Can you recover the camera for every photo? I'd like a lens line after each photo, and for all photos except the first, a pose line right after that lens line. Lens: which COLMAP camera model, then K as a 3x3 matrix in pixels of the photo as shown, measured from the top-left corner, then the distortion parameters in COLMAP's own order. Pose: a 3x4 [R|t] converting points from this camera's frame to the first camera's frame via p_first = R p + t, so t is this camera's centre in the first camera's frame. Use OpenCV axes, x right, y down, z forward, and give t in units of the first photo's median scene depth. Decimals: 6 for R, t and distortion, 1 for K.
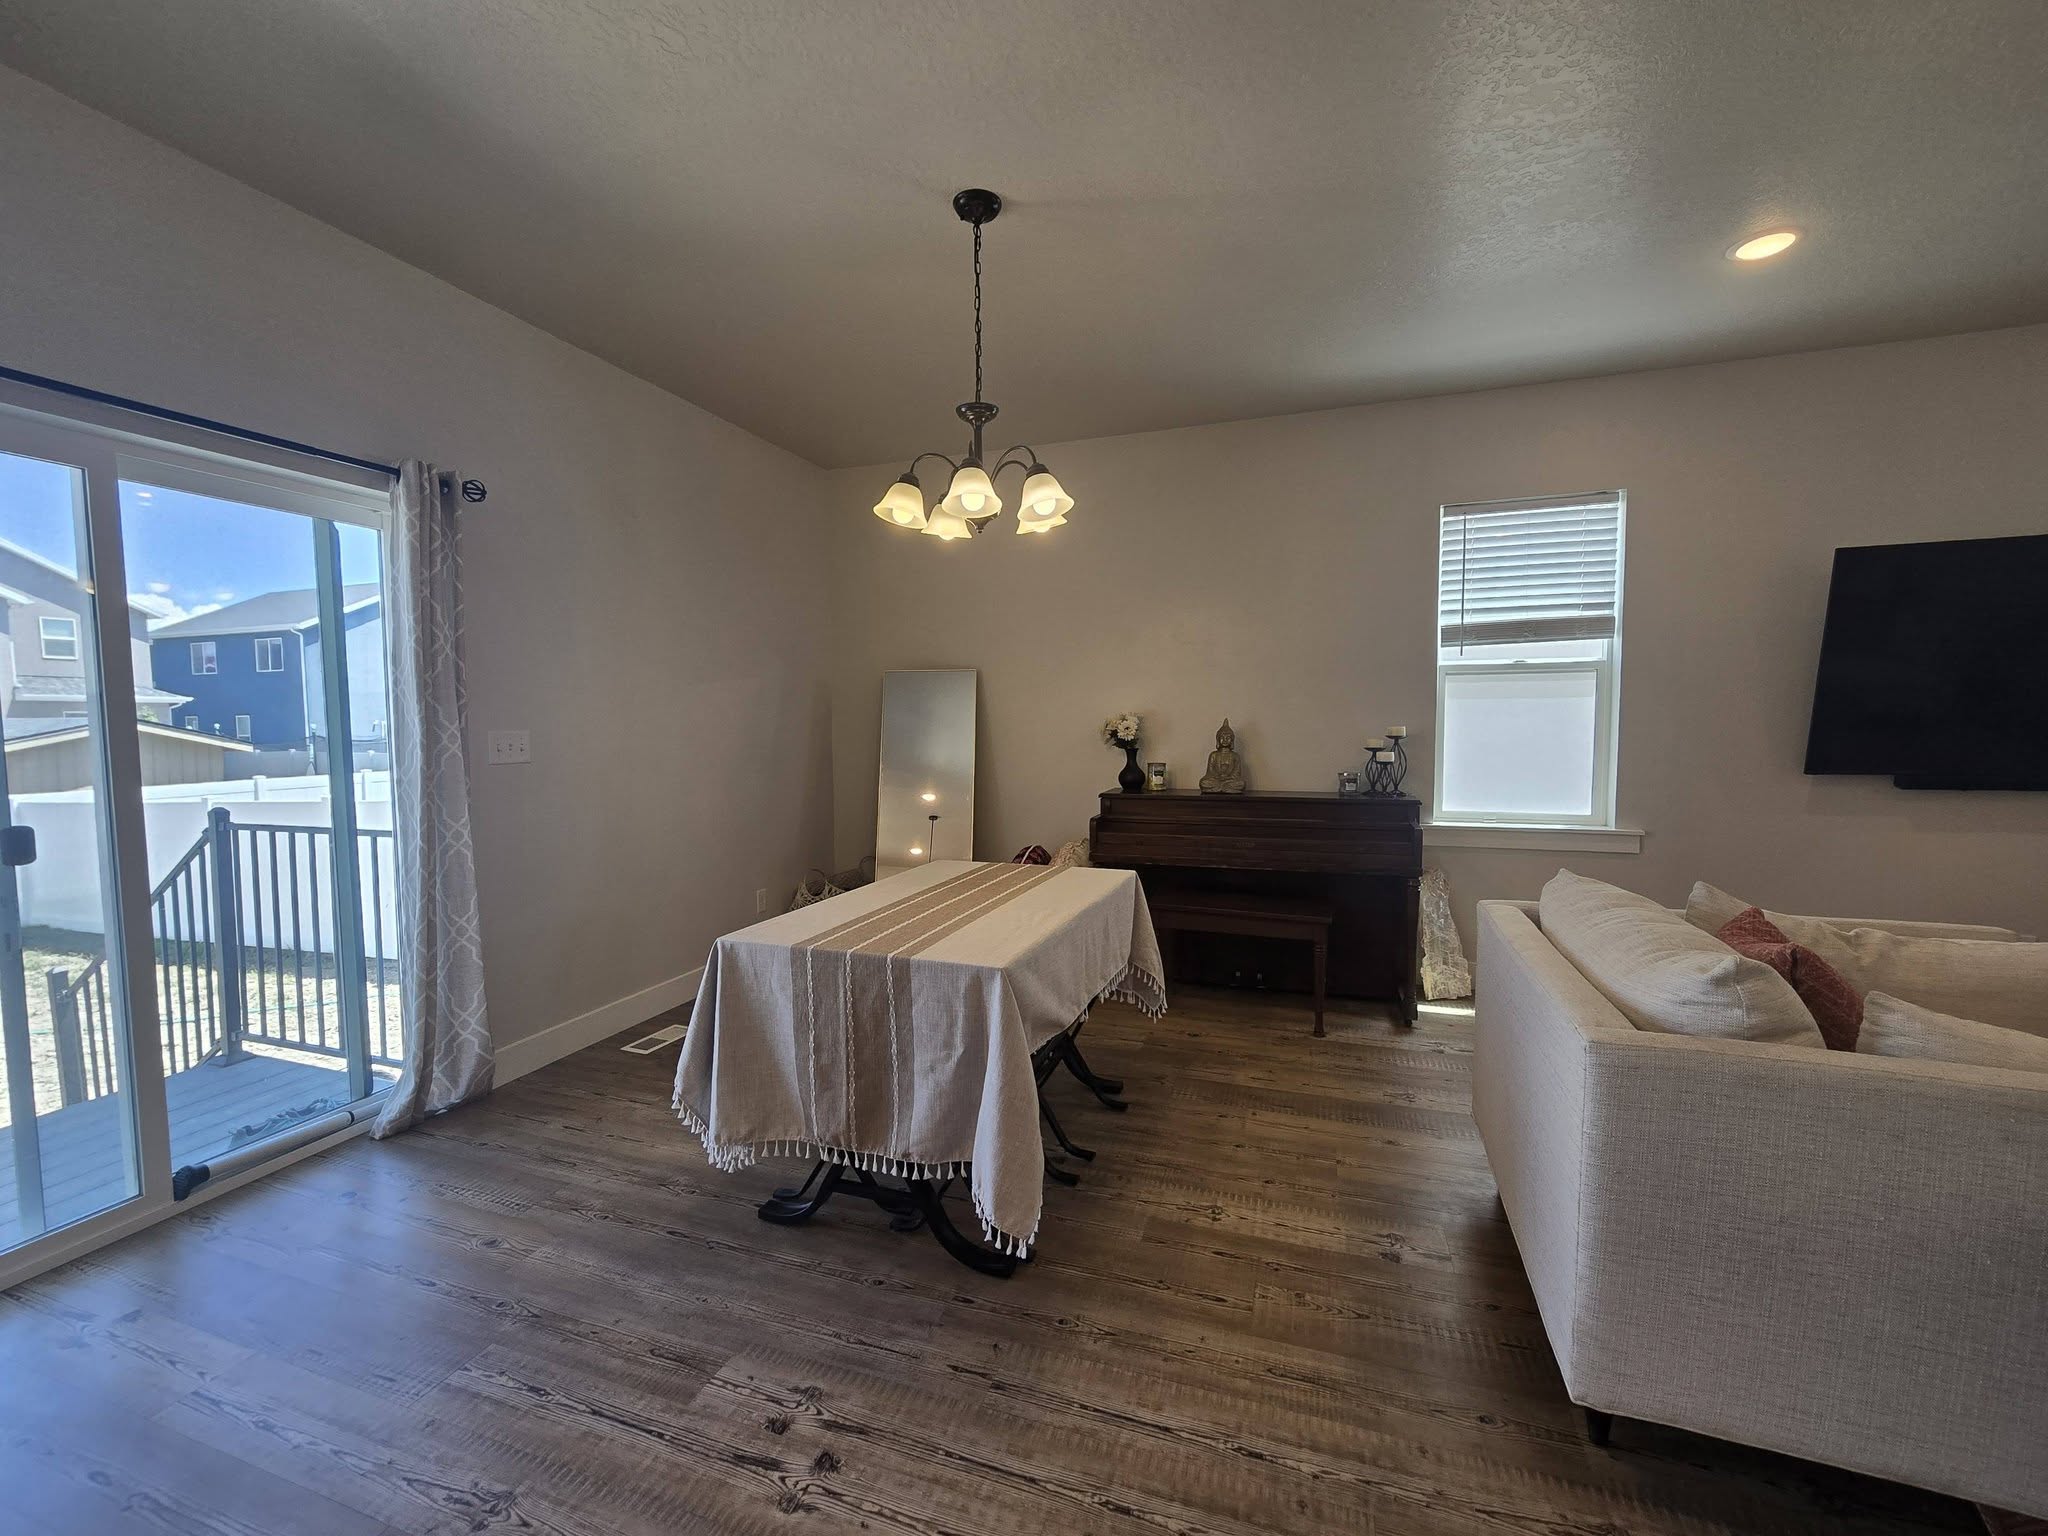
lens RADIAL K [[843.4, 0, 1019.4], [0, 843.4, 770.9], [0, 0, 1]] dist [-0.006236, 0.000711]
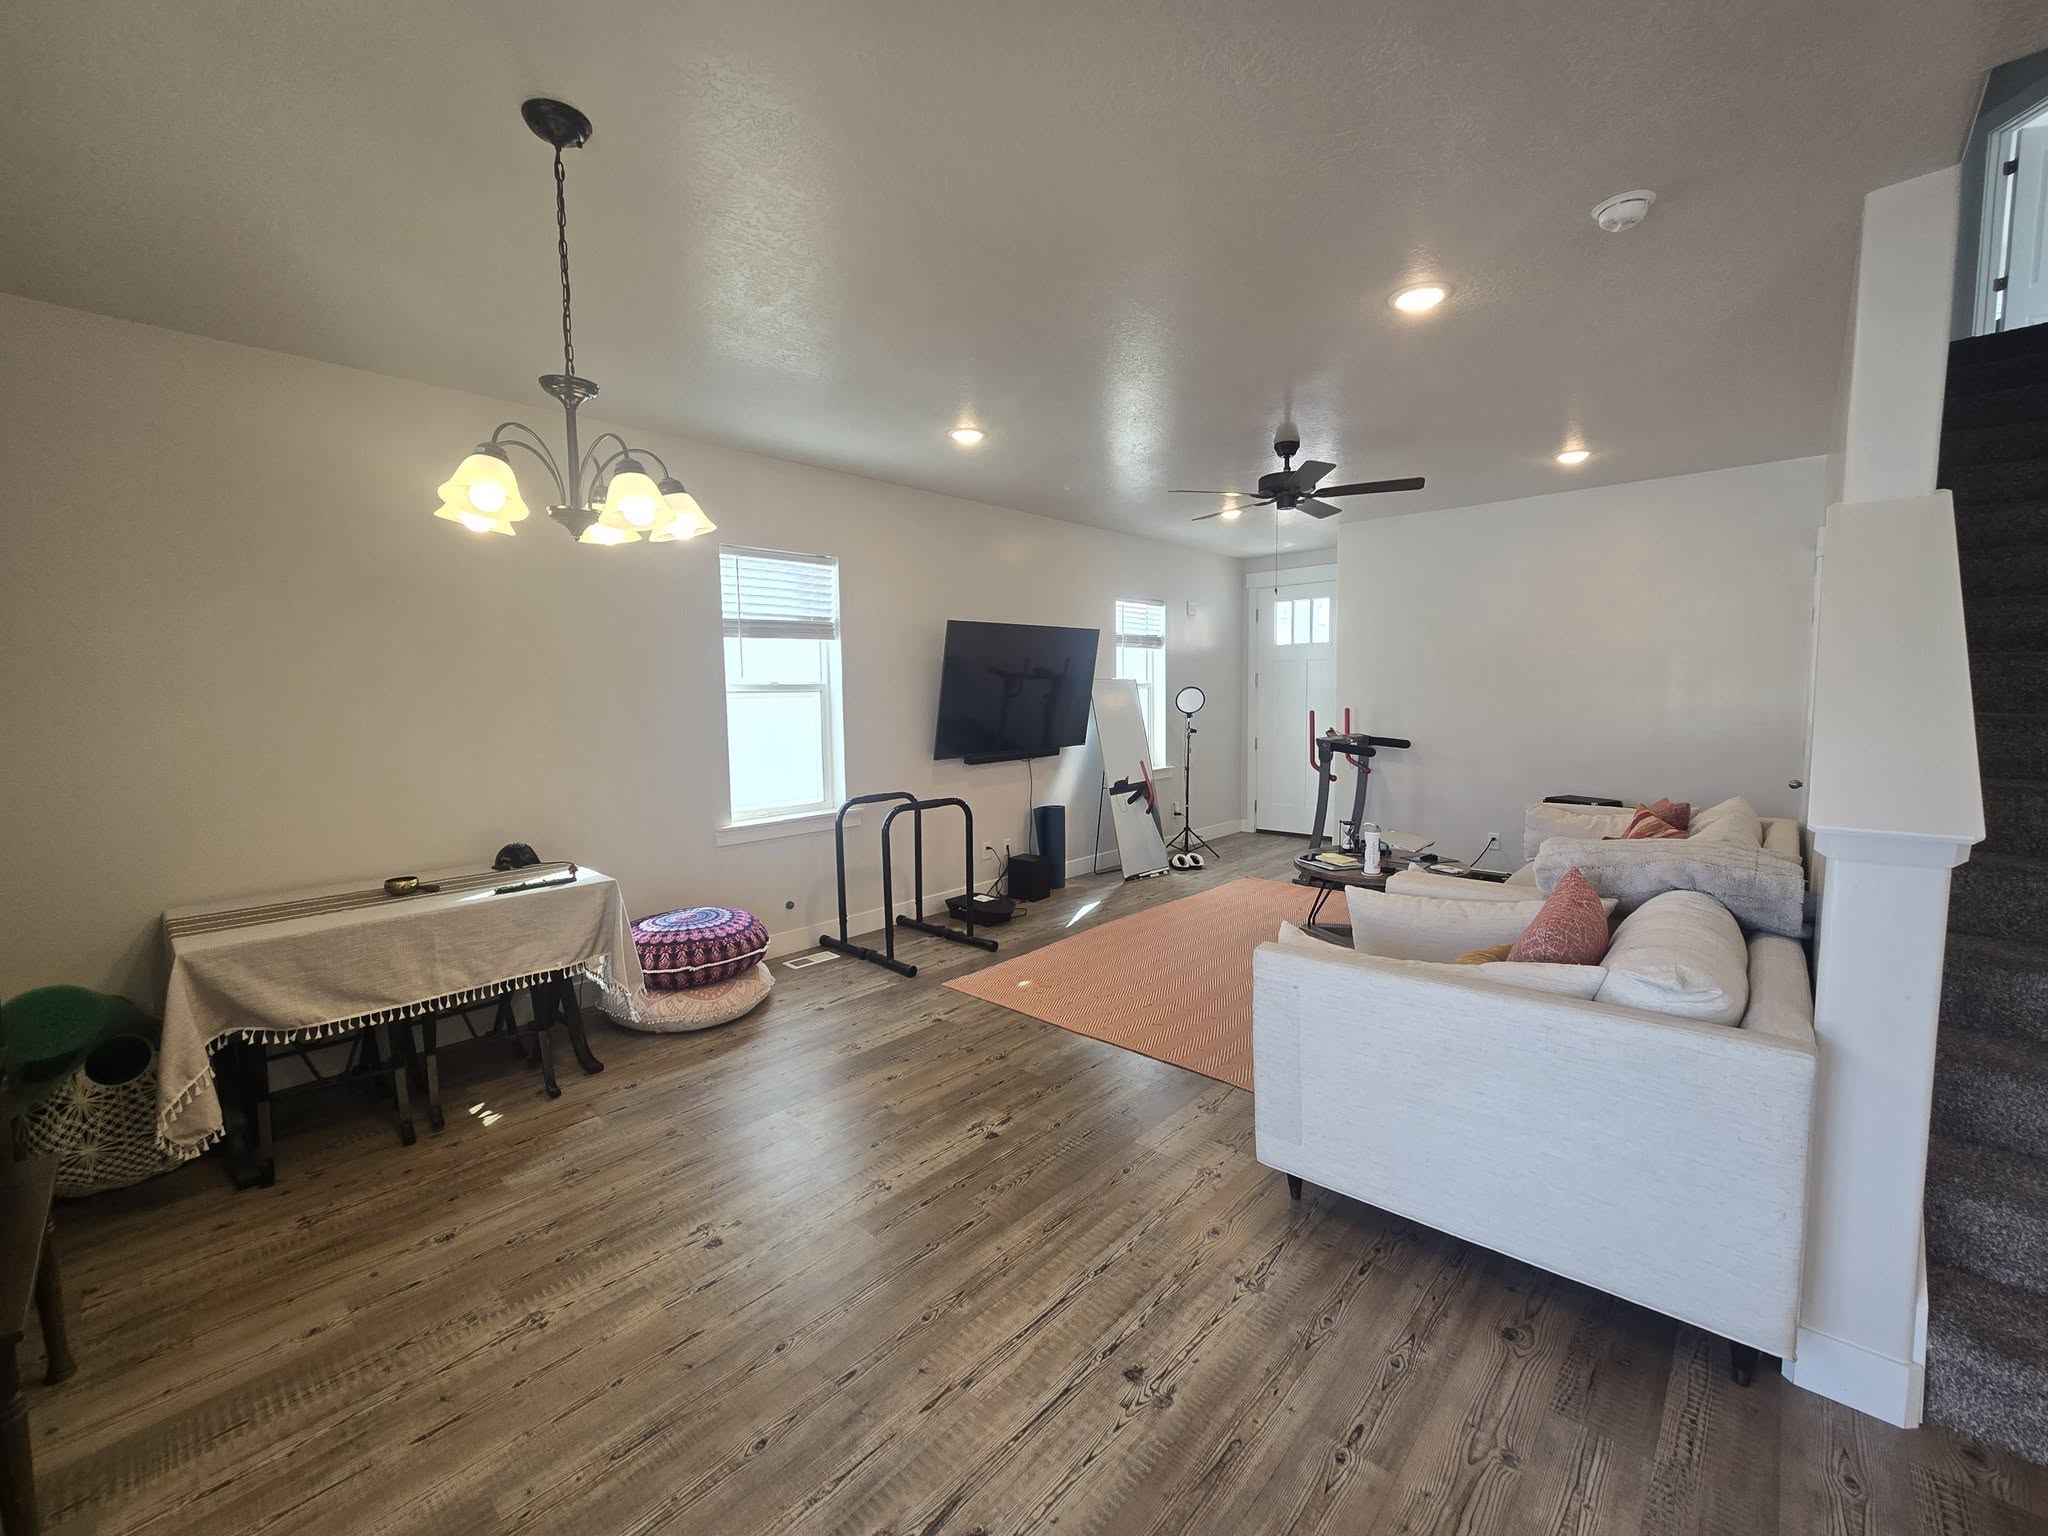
lens RADIAL K [[843.4, 0, 1018.3], [0, 843.4, 769.9], [0, 0, 1]] dist [-0.006236, 0.000711]
pose [[0.397085, -0.082259, 0.914088, -0.996159], [0.068854, 0.995839, 0.059705, -0.136935], [-0.915196, 0.039231, 0.401096, 0.493105]]
